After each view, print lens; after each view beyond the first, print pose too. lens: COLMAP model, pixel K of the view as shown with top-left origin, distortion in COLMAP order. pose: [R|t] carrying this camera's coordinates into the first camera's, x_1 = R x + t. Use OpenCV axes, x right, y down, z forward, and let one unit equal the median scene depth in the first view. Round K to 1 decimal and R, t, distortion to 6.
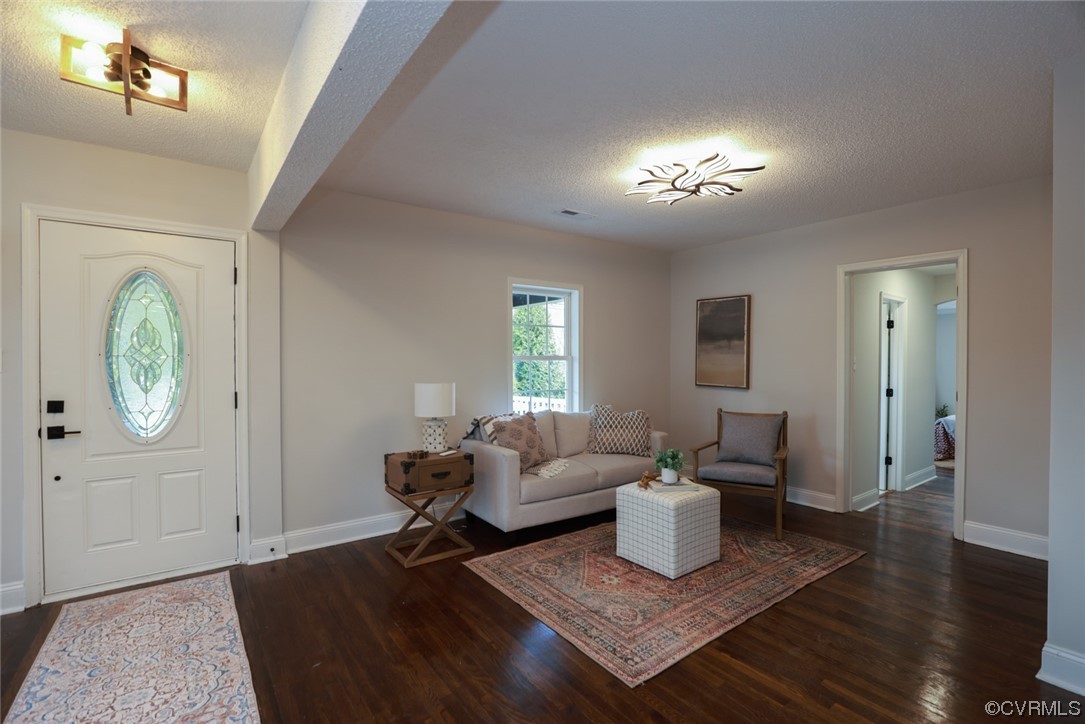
lens RADIAL K [[495.0, 0, 547.8], [0, 495.0, 365.5], [0, 0, 1]] dist [-0.033316, 0.005581]
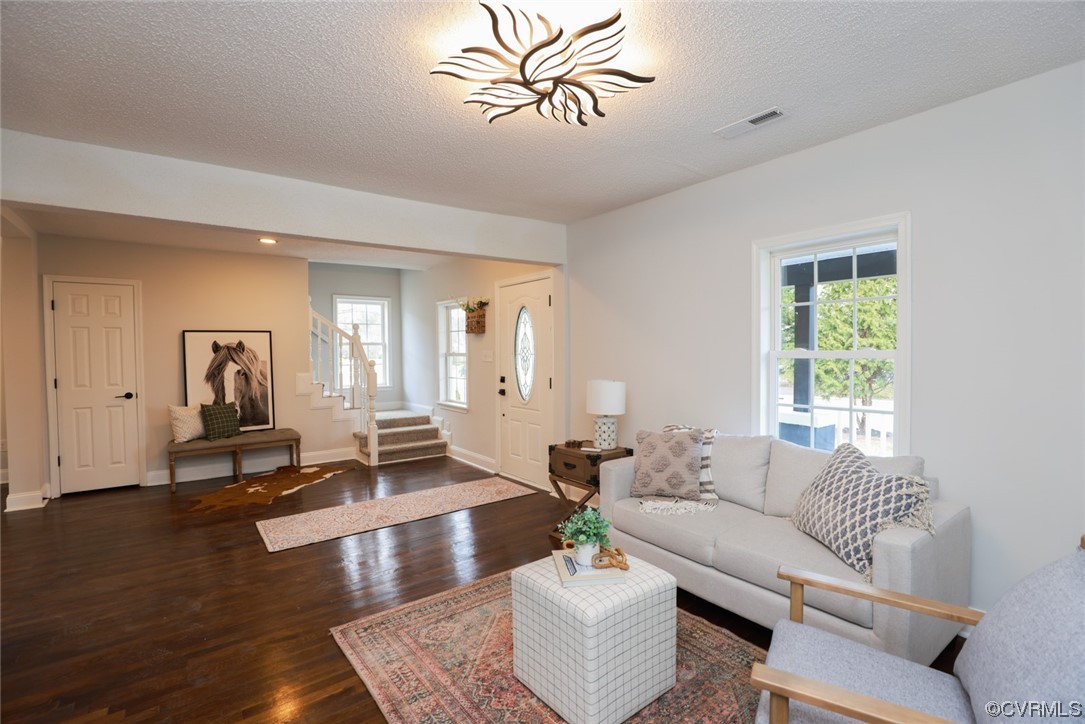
lens RADIAL K [[495.0, 0, 542.0], [0, 495.0, 363.1], [0, 0, 1]] dist [-0.033316, 0.005581]
pose [[0.009651, 0.027227, -0.999583, 0.950156], [-0.000920, 0.999629, 0.027219, -0.035819], [0.999953, 0.000657, 0.009672, 1.034200]]
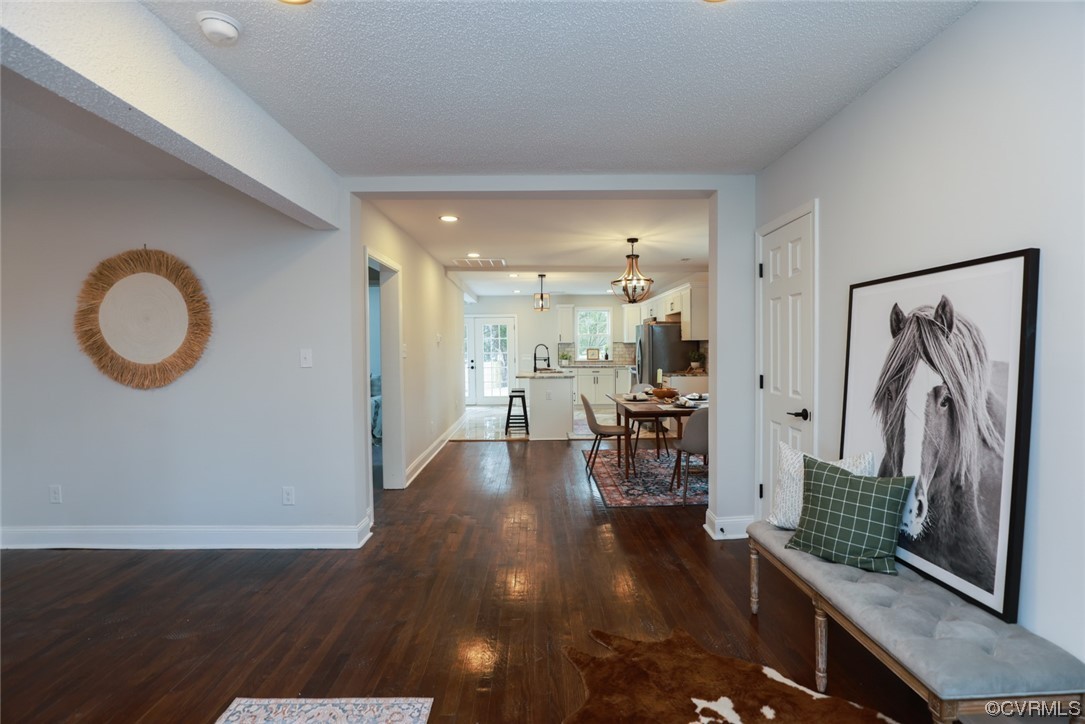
lens RADIAL K [[495.0, 0, 548.4], [0, 495.0, 360.7], [0, 0, 1]] dist [-0.033316, 0.005581]
pose [[-0.818356, -0.008607, 0.574647, -0.912904], [0.013666, 0.999314, 0.034429, -0.018236], [-0.574549, 0.036029, -0.817677, 0.667573]]
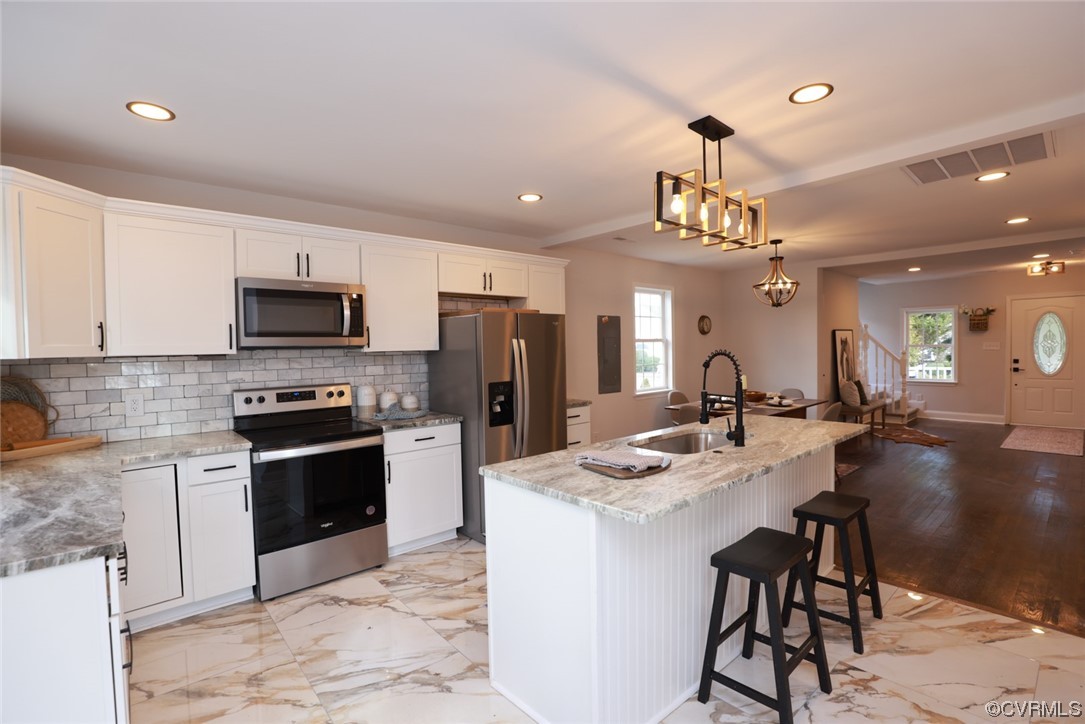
lens RADIAL K [[495.0, 0, 544.3], [0, 495.0, 360.7], [0, 0, 1]] dist [-0.033316, 0.005581]
pose [[0.084009, 0.025462, -0.996140, 1.592032], [0.010419, 0.999596, 0.026429, -0.026436], [0.996411, -0.012599, 0.083710, -2.014527]]
